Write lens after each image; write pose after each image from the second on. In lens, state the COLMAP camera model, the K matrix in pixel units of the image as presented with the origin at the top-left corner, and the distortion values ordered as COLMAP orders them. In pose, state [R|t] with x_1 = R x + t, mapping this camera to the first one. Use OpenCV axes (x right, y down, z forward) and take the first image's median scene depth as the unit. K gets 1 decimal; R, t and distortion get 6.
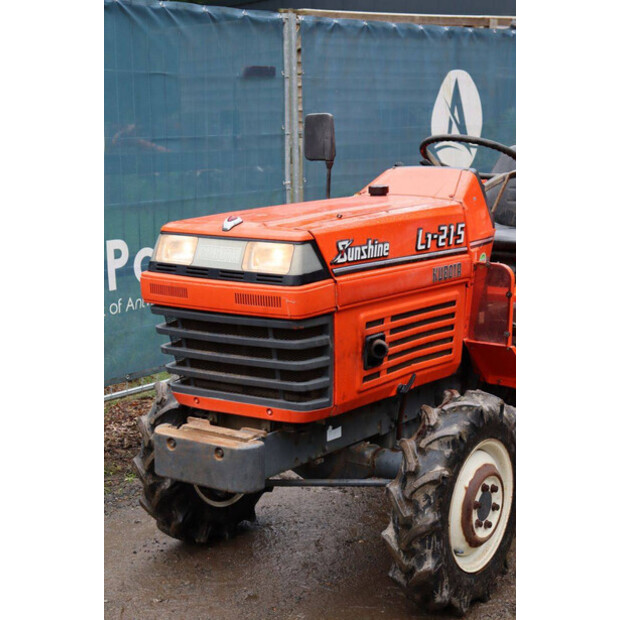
lens RADIAL K [[1203.4, 0, 297.3], [0, 1203.4, 311.0], [0, 0, 1]] dist [0.267746, 0.212817]
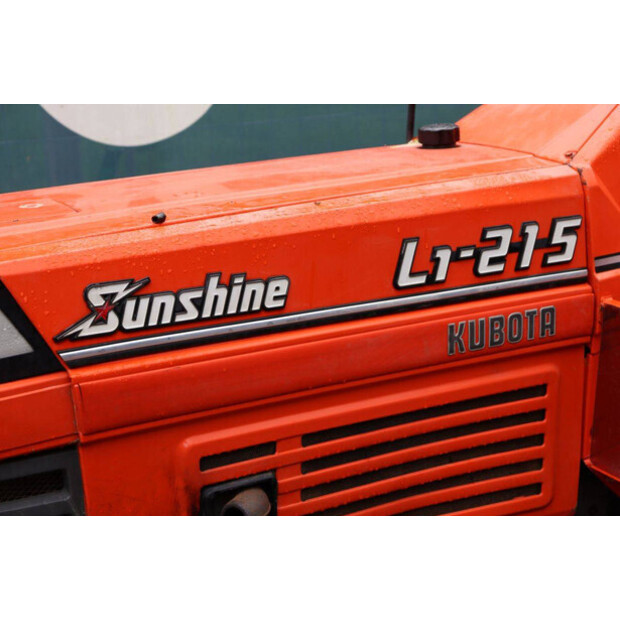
lens RADIAL K [[1203.4, 0, 297.3], [0, 1203.4, 311.0], [0, 0, 1]] dist [0.267746, 0.212817]
pose [[0.888652, 0.076967, -0.452077, 0.271663], [-0.032626, 0.993928, 0.105085, -0.088098], [0.457420, -0.078634, 0.885767, 0.578634]]
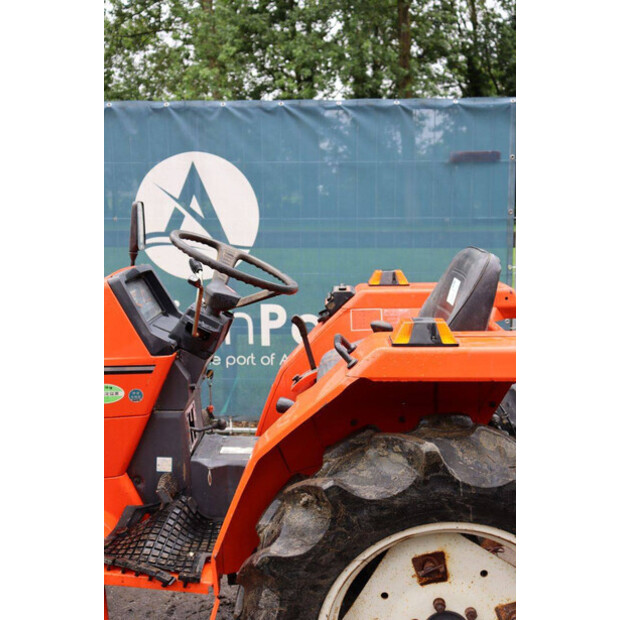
lens RADIAL K [[715.6, 0, 310.0], [0, 715.6, 310.0], [0, 0, 1]] dist [-0.015274, 0.009784]
pose [[0.559324, 0.137414, -0.817481, 0.664029], [-0.134988, 0.988100, 0.073735, -0.163612], [0.817885, 0.069109, 0.571217, 0.941744]]
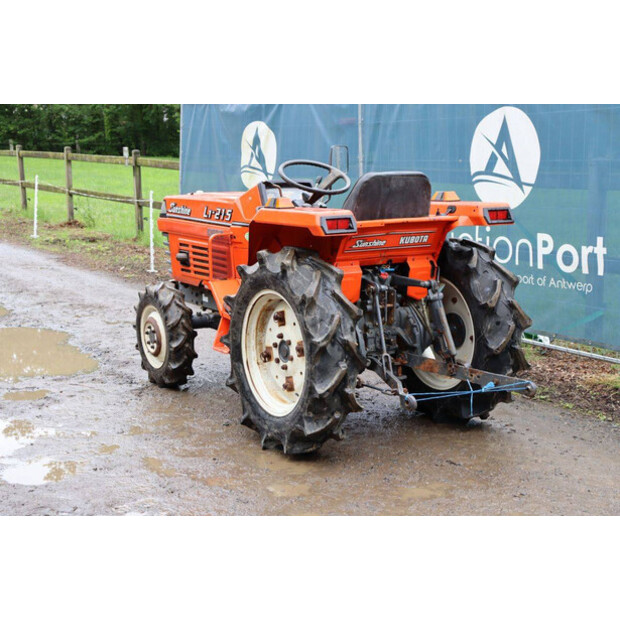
lens RADIAL K [[991.0, 0, 310.0], [0, 991.0, 310.0], [0, 0, 1]] dist [0.137182, -0.006605]
pose [[-0.371331, 0.153679, -0.915694, 1.522662], [-0.141410, 0.965343, 0.219355, -0.280443], [0.917669, 0.210942, -0.336730, 1.725613]]
